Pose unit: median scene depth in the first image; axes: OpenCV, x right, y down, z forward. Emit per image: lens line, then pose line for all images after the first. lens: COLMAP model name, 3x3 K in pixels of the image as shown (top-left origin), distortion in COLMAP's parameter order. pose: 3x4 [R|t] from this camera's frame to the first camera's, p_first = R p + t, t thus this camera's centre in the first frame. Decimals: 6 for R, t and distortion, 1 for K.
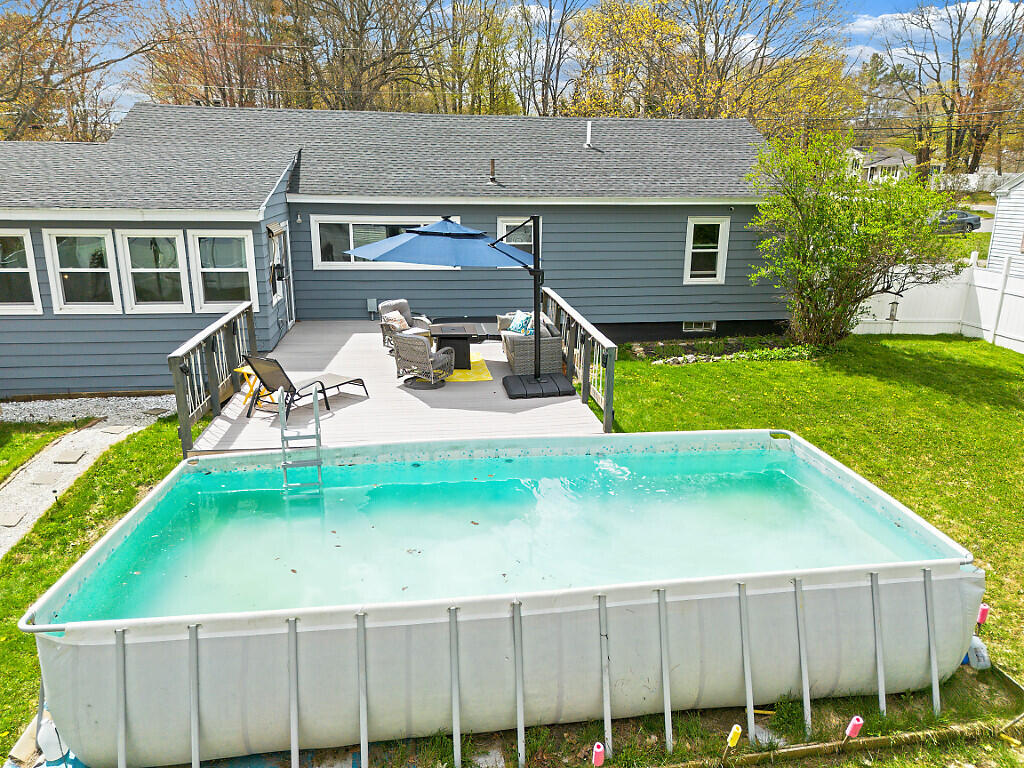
lens RADIAL K [[744.7, 0, 512.0], [0, 744.7, 384.0], [0, 0, 1]] dist [0.073257, -0.071987]
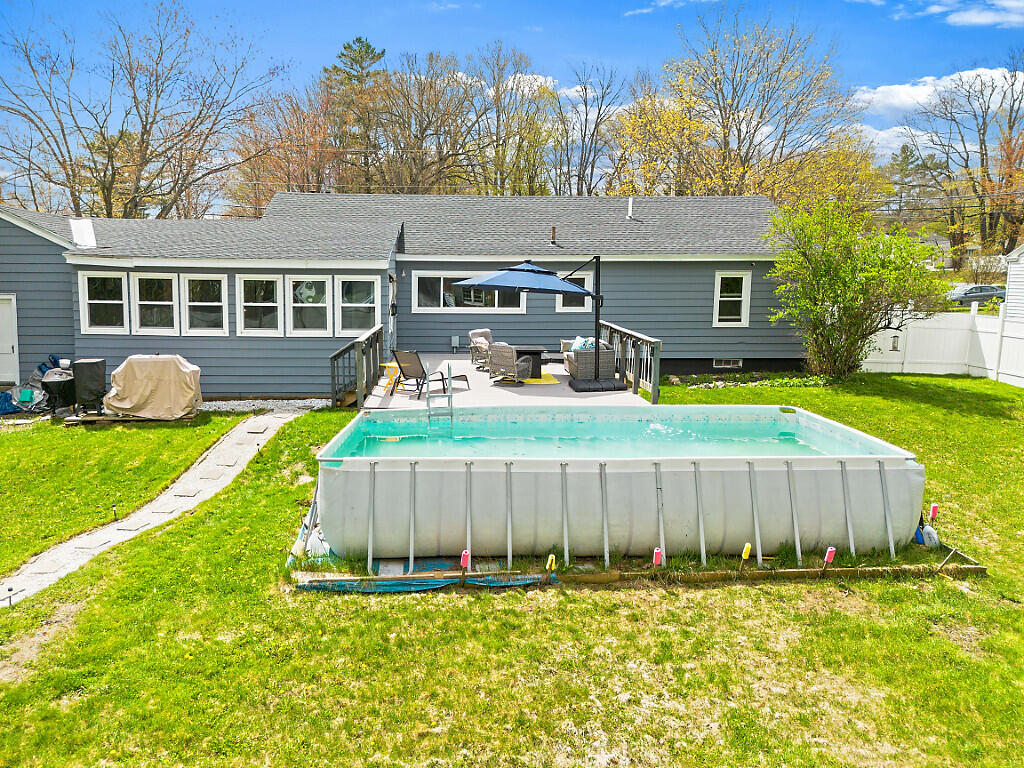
lens RADIAL K [[737.7, 0, 464.0], [0, 737.7, 370.1], [0, 0, 1]] dist [0.072745, -0.060744]
pose [[0.994448, 0.008595, -0.104879, -0.045402], [-0.022362, 0.991156, -0.130801, 0.110937], [0.102827, 0.132420, 0.985846, -0.224049]]
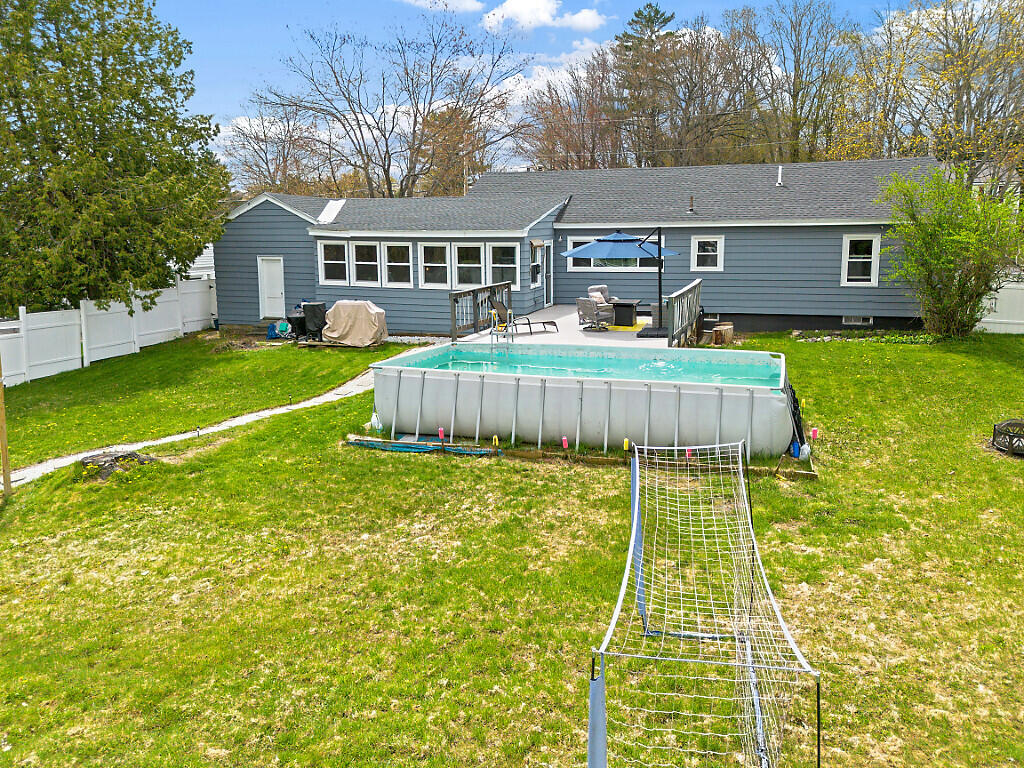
lens RADIAL K [[740.0, 0, 535.4], [0, 740.0, 341.3], [0, 0, 1]] dist [0.105528, -0.187663]
pose [[0.902808, 0.048542, -0.427295, 0.345940], [-0.096294, 0.991198, -0.090850, 0.139664], [0.419124, 0.123166, 0.899536, -0.391505]]
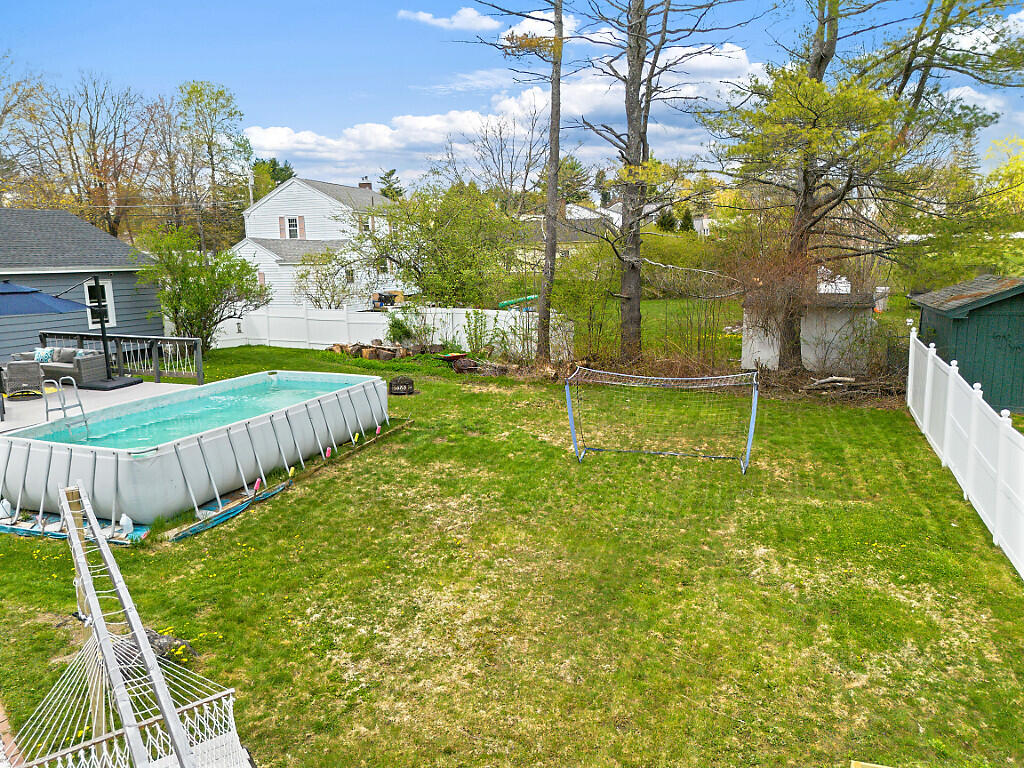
lens RADIAL K [[725.5, 0, 522.5], [0, 725.5, 386.3], [0, 0, 1]] dist [0.067415, -0.059224]
pose [[0.466464, -0.169193, 0.868208, -0.658858], [0.246385, 0.967543, 0.056175, 0.097583], [-0.849532, 0.187710, 0.493011, -0.354497]]
